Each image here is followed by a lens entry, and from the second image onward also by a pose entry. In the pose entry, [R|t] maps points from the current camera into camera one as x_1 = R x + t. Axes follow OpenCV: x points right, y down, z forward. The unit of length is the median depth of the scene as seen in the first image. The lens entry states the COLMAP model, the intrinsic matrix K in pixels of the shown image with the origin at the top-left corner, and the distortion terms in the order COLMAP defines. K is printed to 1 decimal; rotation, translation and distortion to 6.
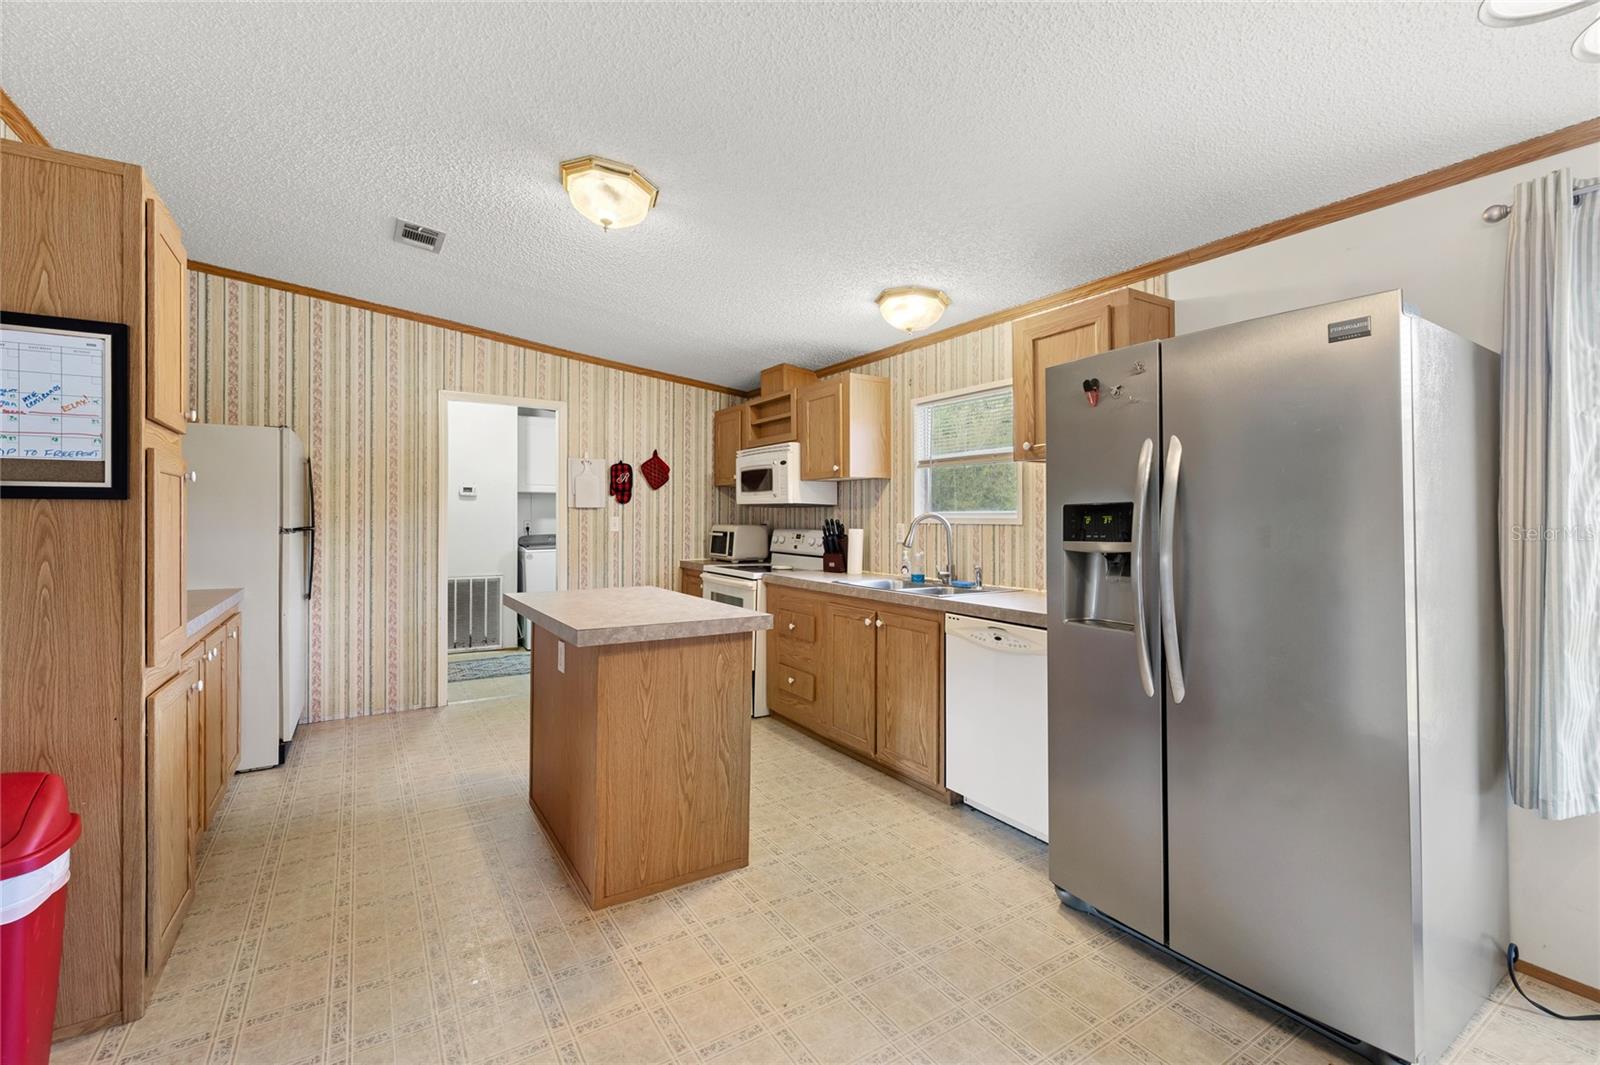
lens RADIAL K [[684.8, 0, 790.0], [0, 684.8, 516.1], [0, 0, 1]] dist [0.000453, 0.000997]
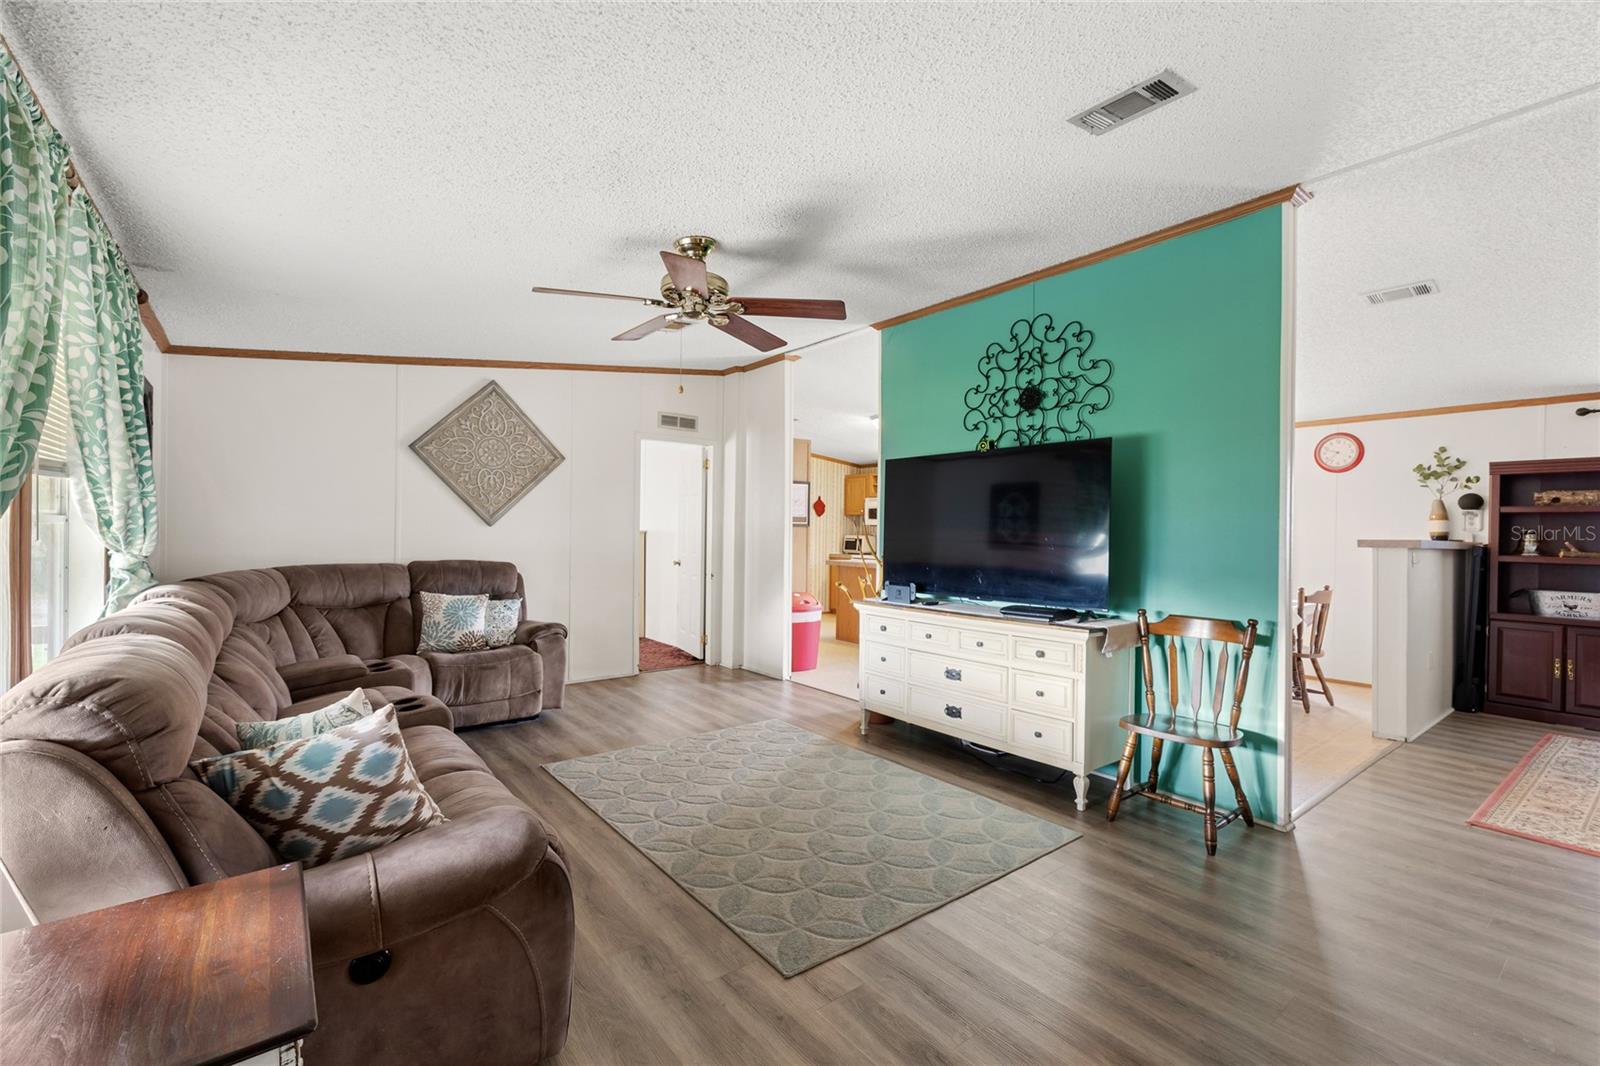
lens RADIAL K [[684.8, 0, 792.8], [0, 684.8, 529.7], [0, 0, 1]] dist [0.000453, 0.000997]
pose [[0.995231, 0.012124, 0.096793, -0.677017], [-0.012396, 0.999921, 0.002202, -0.007232], [-0.096758, -0.003391, 0.995302, -1.353597]]
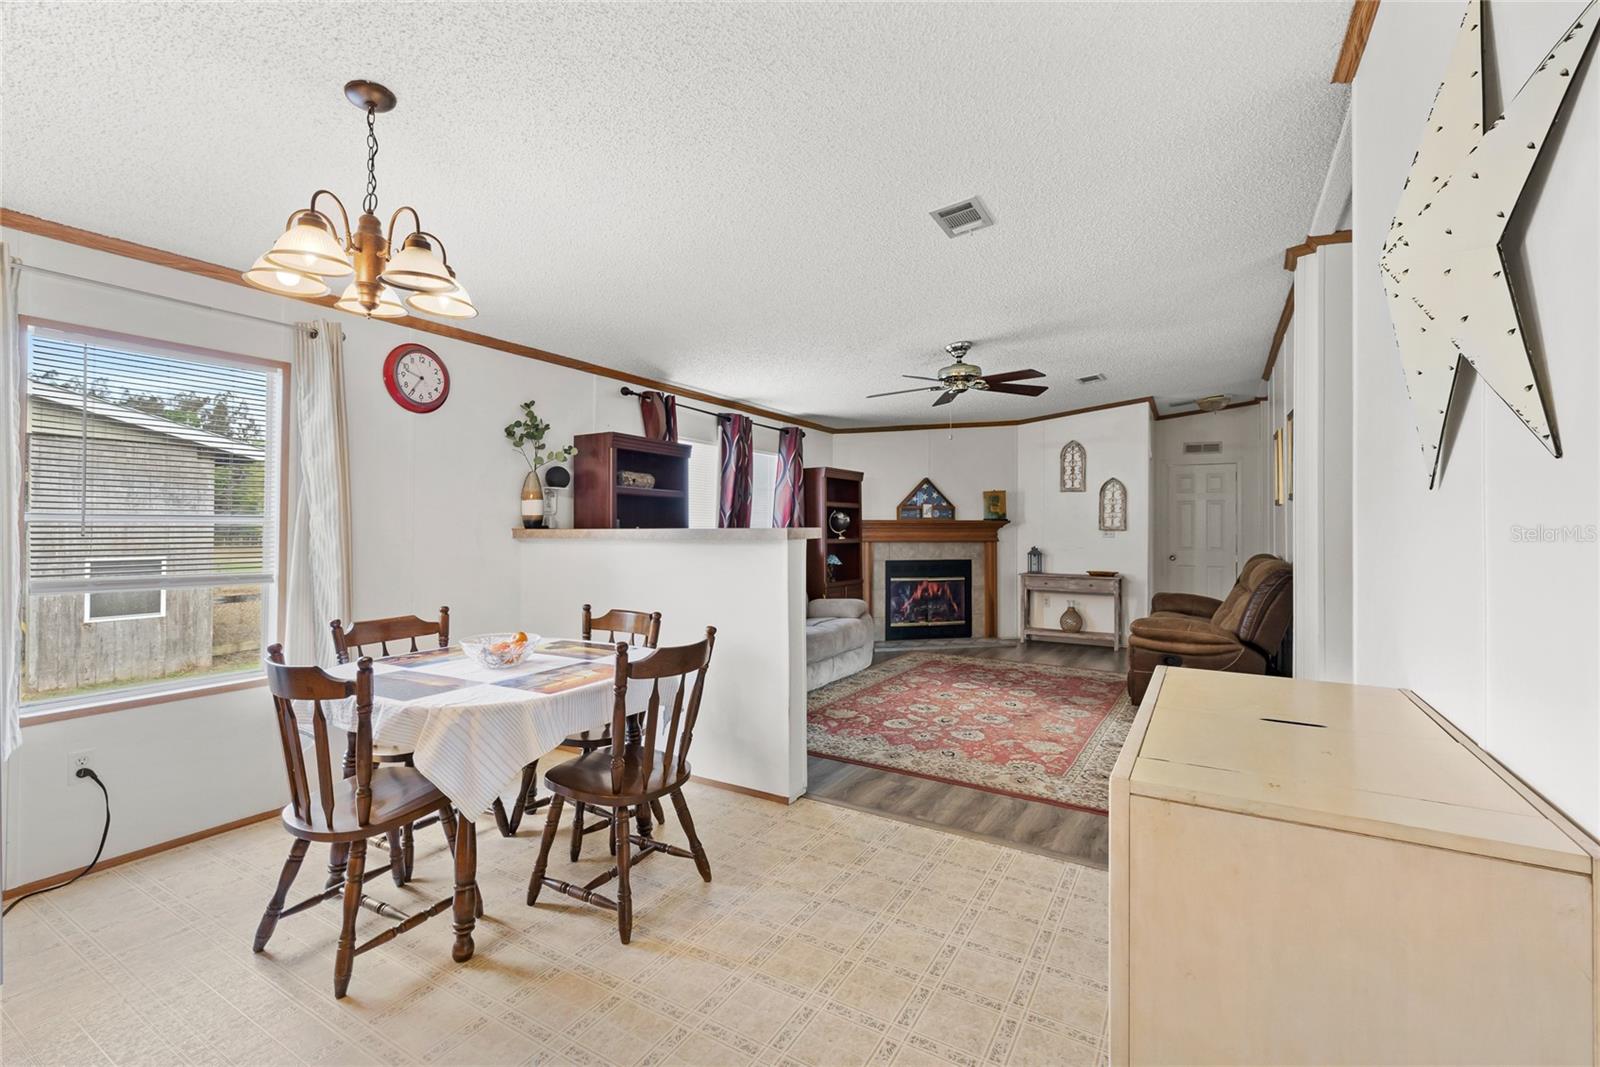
lens RADIAL K [[684.8, 0, 803.1], [0, 684.8, 525.7], [0, 0, 1]] dist [0.000453, 0.000997]
pose [[-0.451942, 0.000374, 0.892047, -0.308040], [-0.007114, 0.999967, -0.004024, 0.001547], [-0.892019, -0.008164, -0.451924, 0.120019]]
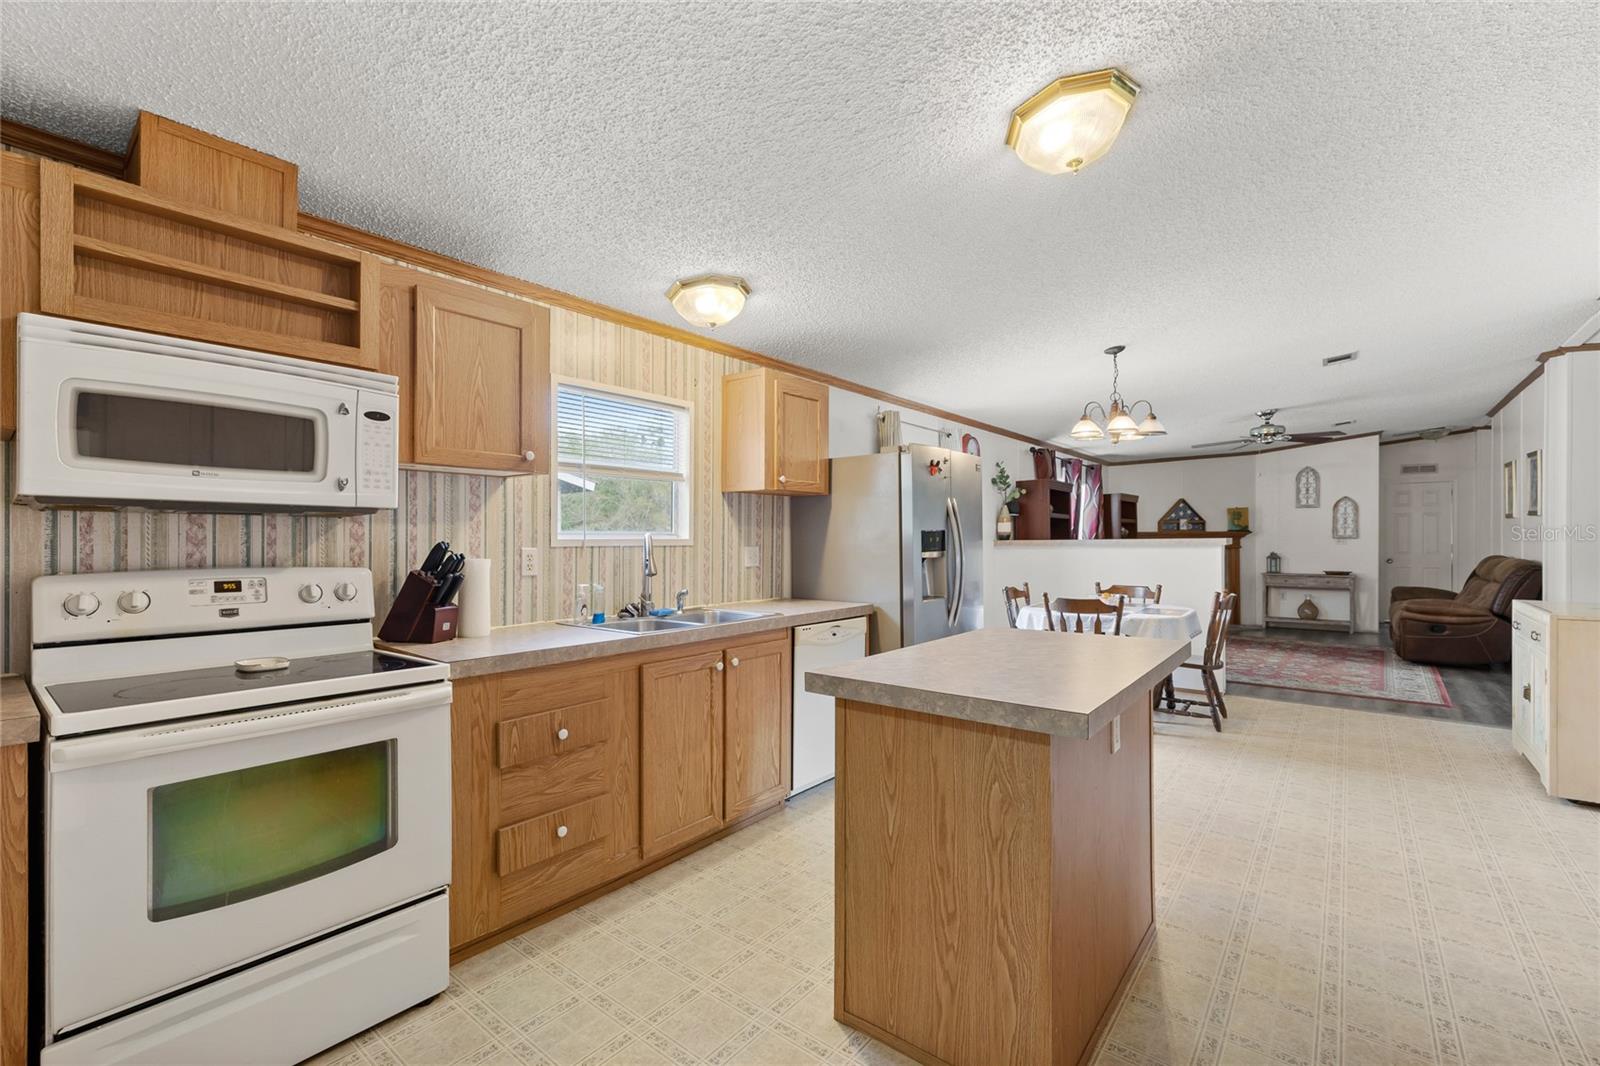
lens RADIAL K [[684.8, 0, 792.9], [0, 684.8, 542.5], [0, 0, 1]] dist [0.000453, 0.000997]
pose [[-0.319822, -0.003605, 0.947471, -0.655042], [0.000890, 0.999991, 0.004105, 0.003457], [-0.947477, 0.002156, -0.319816, 1.118266]]
